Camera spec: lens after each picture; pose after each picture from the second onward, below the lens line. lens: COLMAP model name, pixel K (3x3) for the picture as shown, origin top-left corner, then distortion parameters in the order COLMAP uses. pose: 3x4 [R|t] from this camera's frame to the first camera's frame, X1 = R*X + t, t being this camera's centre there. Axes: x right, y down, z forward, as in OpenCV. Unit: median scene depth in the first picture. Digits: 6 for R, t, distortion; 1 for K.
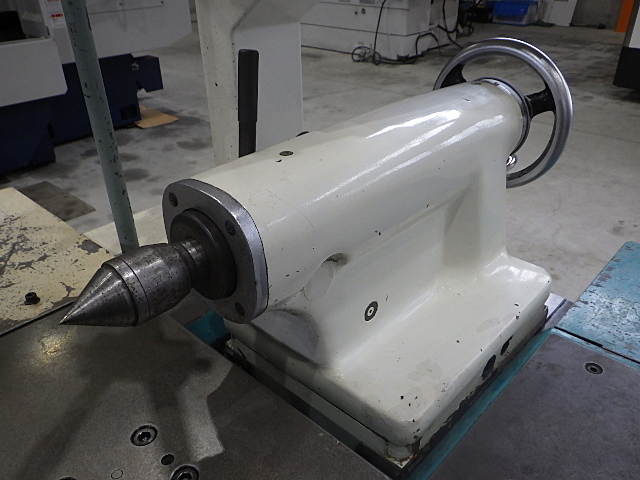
lens RADIAL K [[527.8, 0, 320.0], [0, 527.8, 240.0], [0, 0, 1]] dist [-0.002424, 0.003129]
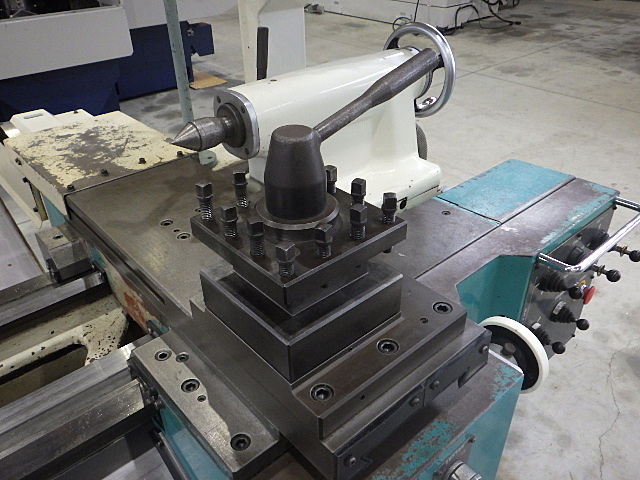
lens RADIAL K [[527.8, 0, 320.0], [0, 527.8, 240.0], [0, 0, 1]] dist [-0.002424, 0.003129]
pose [[0.995628, 0.051485, -0.077933, 0.031084], [-0.047311, 0.997393, 0.054495, 0.033877], [0.080535, -0.050570, 0.995468, -0.107268]]
